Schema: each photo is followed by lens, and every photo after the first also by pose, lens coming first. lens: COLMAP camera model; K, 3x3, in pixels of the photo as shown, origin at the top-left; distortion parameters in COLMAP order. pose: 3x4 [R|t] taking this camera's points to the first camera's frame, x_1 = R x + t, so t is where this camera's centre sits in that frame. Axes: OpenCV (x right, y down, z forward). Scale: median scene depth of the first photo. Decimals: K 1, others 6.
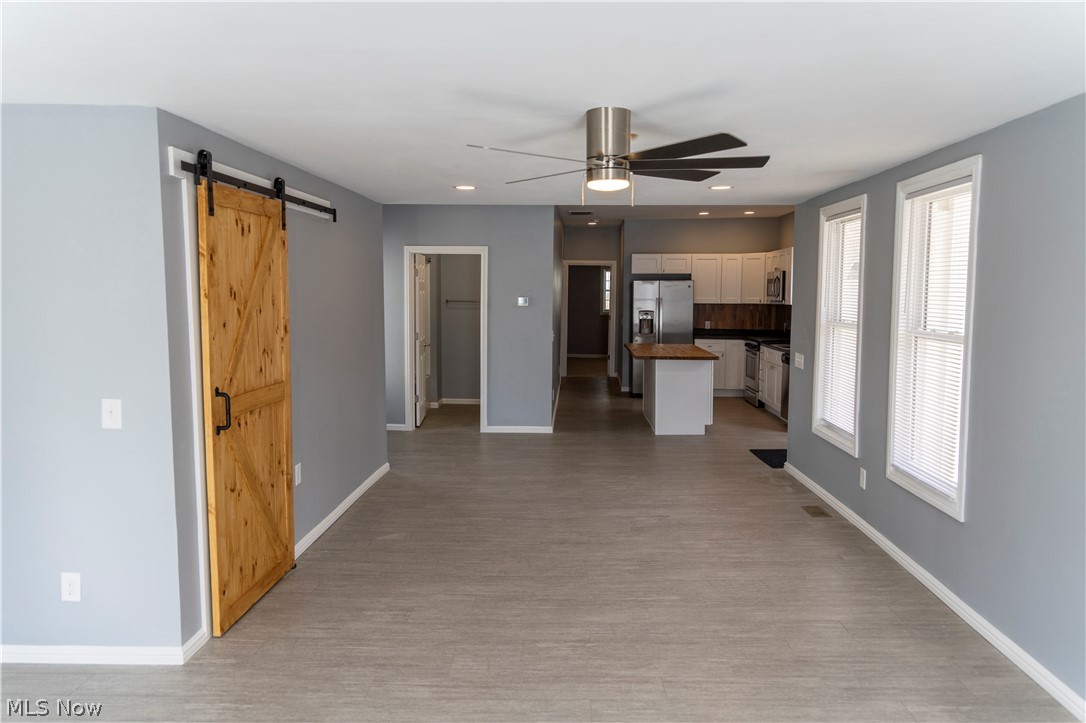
lens RADIAL K [[733.7, 0, 549.6], [0, 733.7, 365.7], [0, 0, 1]] dist [0.026844, -0.019049]
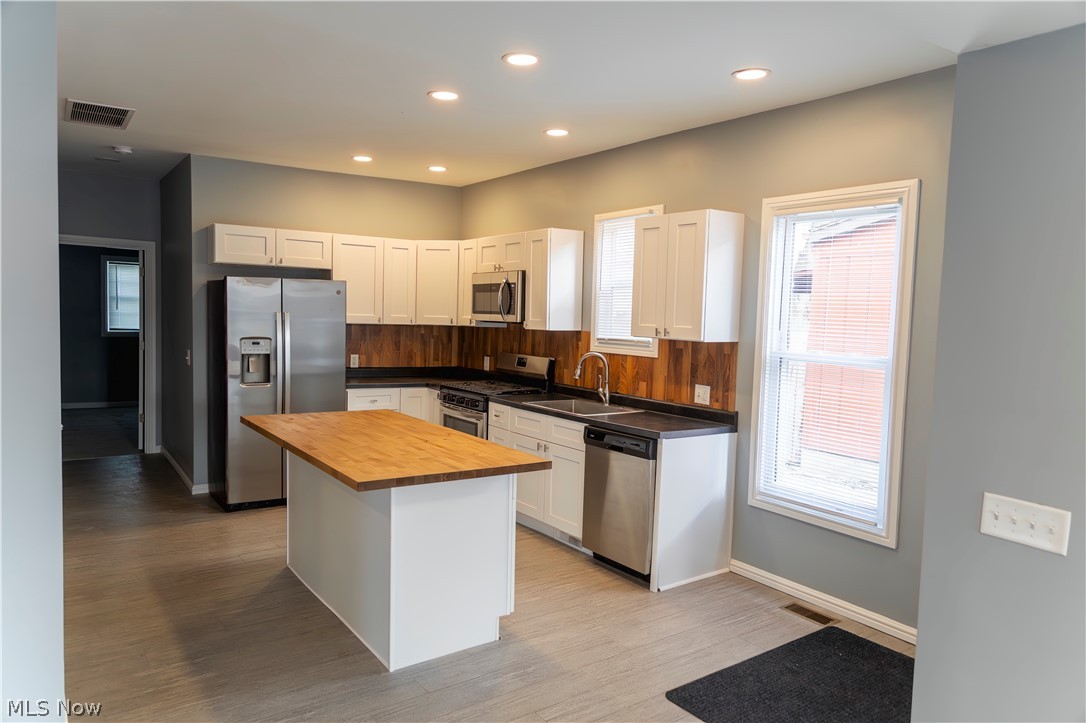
lens RADIAL K [[733.7, 0, 543.5], [0, 733.7, 365.2], [0, 0, 1]] dist [0.026844, -0.019049]
pose [[0.797950, -0.023228, 0.602276, -0.014037], [0.034762, 0.999367, -0.007513, -0.044173], [-0.601721, 0.026931, 0.798252, 0.470730]]
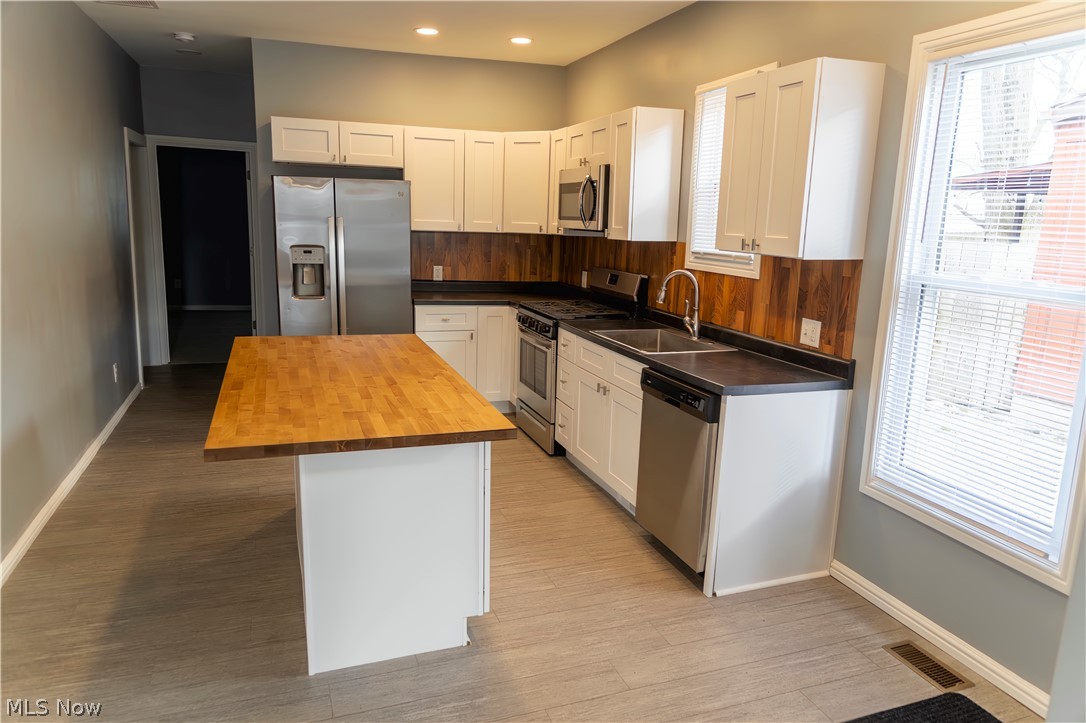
lens RADIAL K [[733.7, 0, 540.7], [0, 733.7, 363.2], [0, 0, 1]] dist [0.026844, -0.019049]
pose [[0.929138, -0.047262, 0.366701, 0.093587], [0.009170, 0.994437, 0.104932, -0.047668], [-0.369620, -0.094134, 0.924402, 0.510853]]
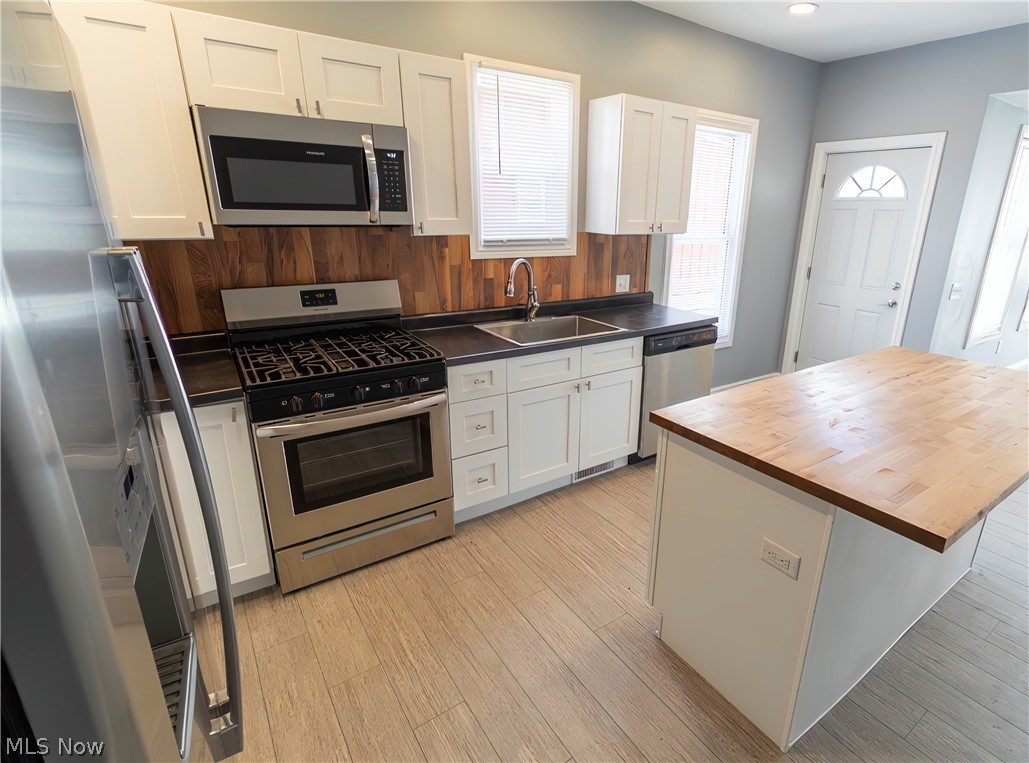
lens RADIAL K [[507.6, 0, 522.9], [0, 507.6, 375.0], [0, 0, 1]] dist [-0.005055, -0.000190]
pose [[-0.572583, -0.246419, 0.781938, 0.080282], [0.075897, 0.933733, 0.349832, -0.089111], [-0.816326, 0.259655, -0.515937, 0.970341]]
